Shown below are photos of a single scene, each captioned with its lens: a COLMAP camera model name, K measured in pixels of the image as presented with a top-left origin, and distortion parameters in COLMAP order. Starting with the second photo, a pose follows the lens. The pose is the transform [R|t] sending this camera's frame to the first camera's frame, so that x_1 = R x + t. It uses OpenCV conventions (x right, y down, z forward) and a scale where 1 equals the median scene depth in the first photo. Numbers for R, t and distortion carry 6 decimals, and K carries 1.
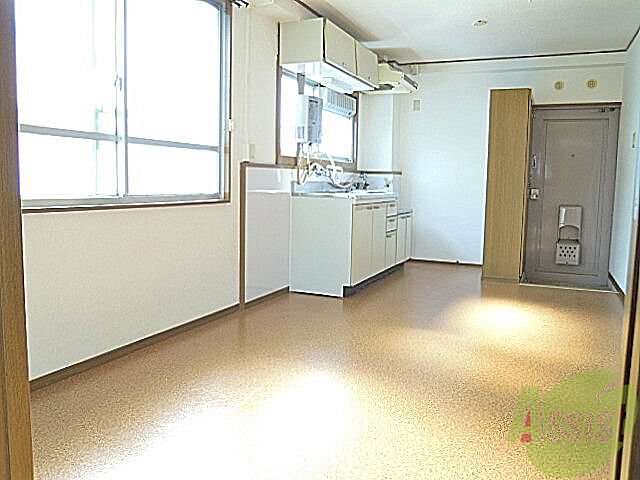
lens RADIAL K [[542.1, 0, 323.0], [0, 542.1, 240.8], [0, 0, 1]] dist [-0.046882, 0.041347]
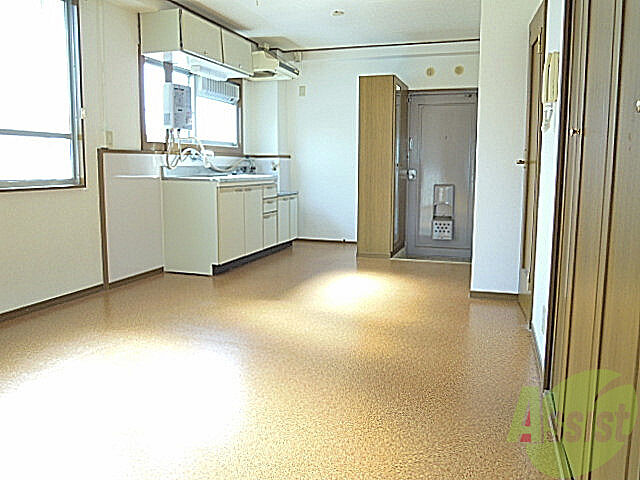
lens RADIAL K [[542.1, 0, 320.0], [0, 542.1, 240.3], [0, 0, 1]] dist [-0.046882, 0.041347]
pose [[0.995829, -0.026619, 0.087270, 0.133845], [0.024201, 0.999297, 0.028643, 0.009294], [-0.087971, -0.026412, 0.995773, -0.058553]]
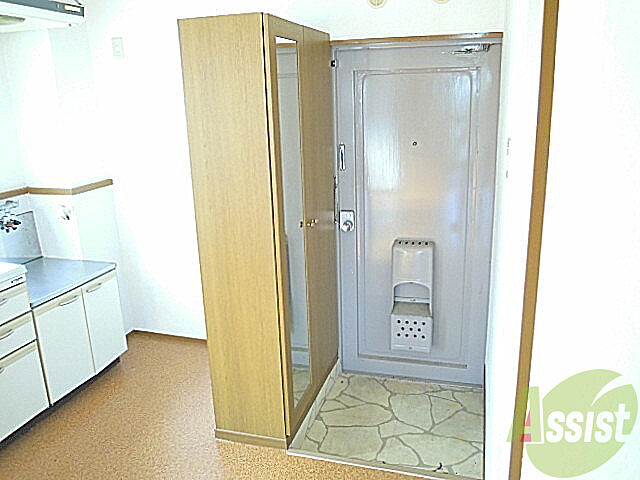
lens RADIAL K [[542.1, 0, 319.0], [0, 542.1, 240.2], [0, 0, 1]] dist [-0.046882, 0.041347]
pose [[0.992525, -0.077834, 0.093995, 0.365902], [0.061279, 0.983932, 0.167697, -0.180816], [-0.105537, -0.160684, 0.981347, 0.571818]]
